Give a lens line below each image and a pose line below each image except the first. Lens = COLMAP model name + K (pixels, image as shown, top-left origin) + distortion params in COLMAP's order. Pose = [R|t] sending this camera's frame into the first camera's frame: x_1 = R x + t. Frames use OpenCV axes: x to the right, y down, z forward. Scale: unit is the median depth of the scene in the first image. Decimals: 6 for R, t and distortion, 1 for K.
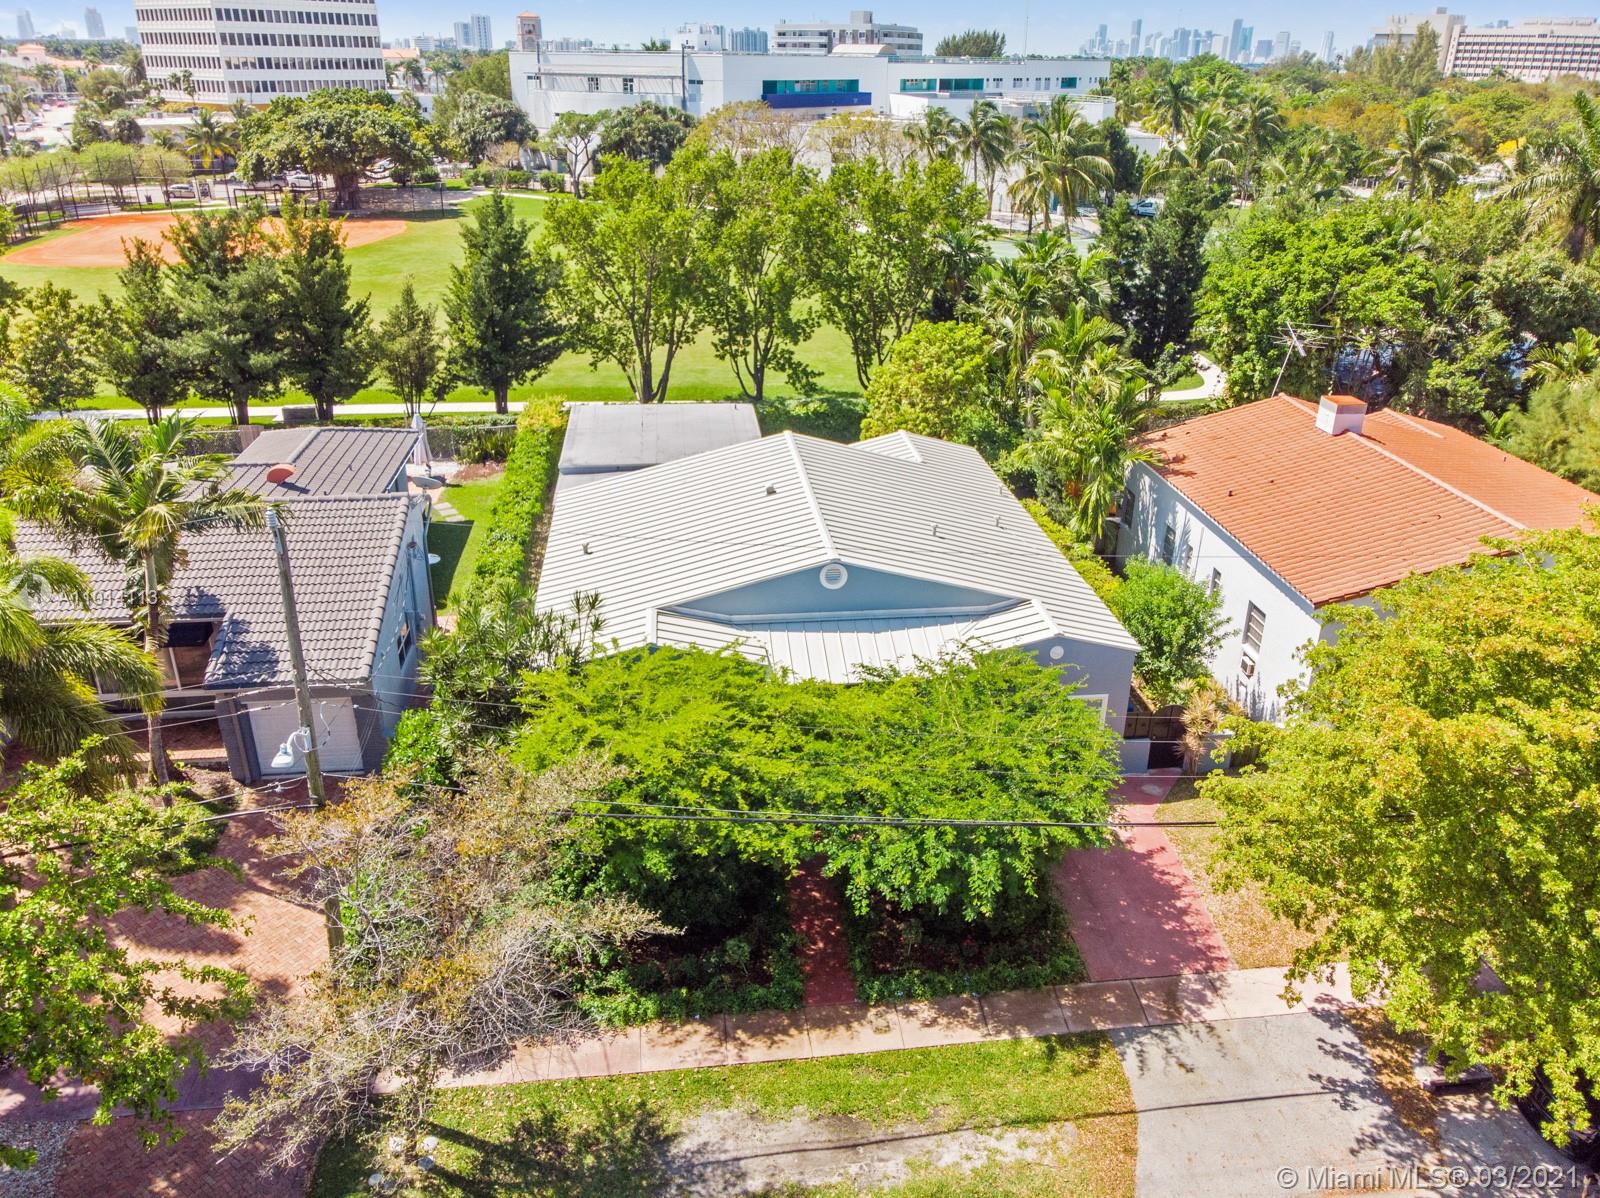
lens RADIAL K [[1169.4, 0, 798.7], [0, 1169.4, 603.5], [0, 0, 1]] dist [-0.002472, 0.002996]
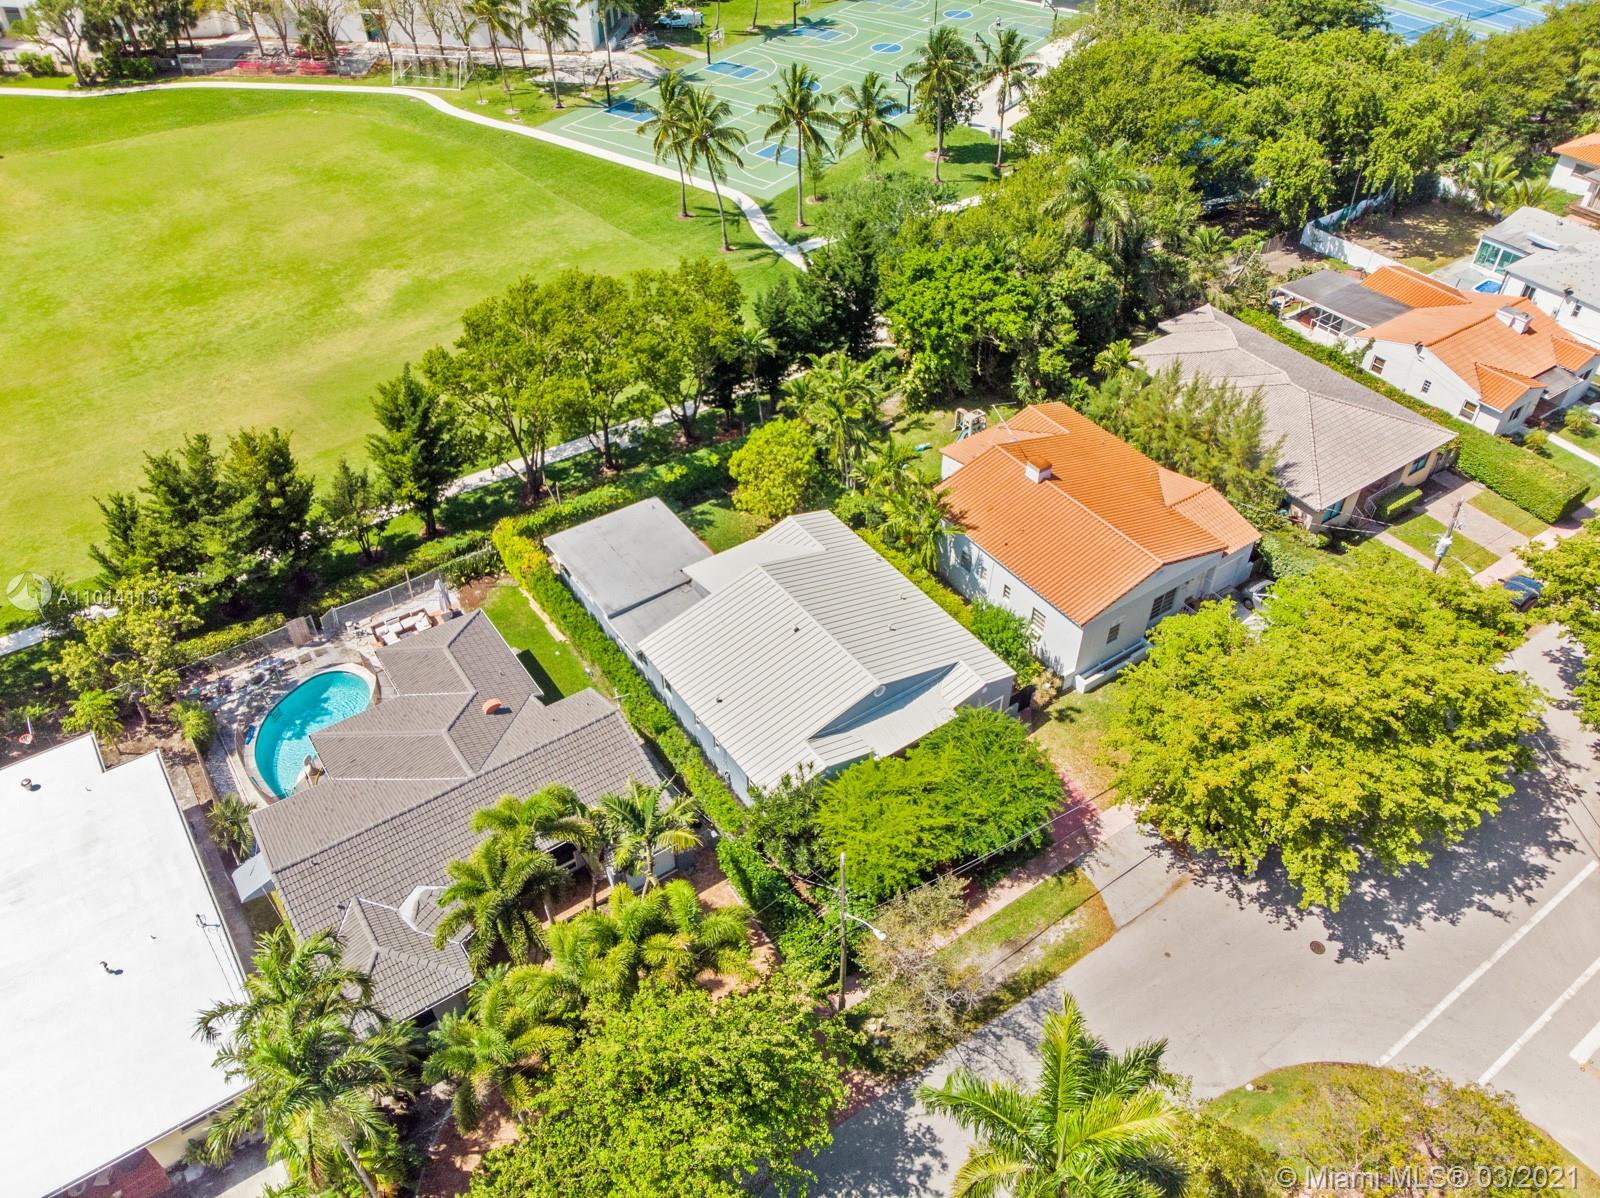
lens RADIAL K [[1169.4, 0, 799.4], [0, 1169.4, 595.8], [0, 0, 1]] dist [-0.002472, 0.002996]
pose [[0.894069, -0.313351, 0.320081, -0.683323], [0.221693, 0.930475, 0.291665, -0.792481], [-0.389221, -0.189809, 0.901376, -0.706914]]
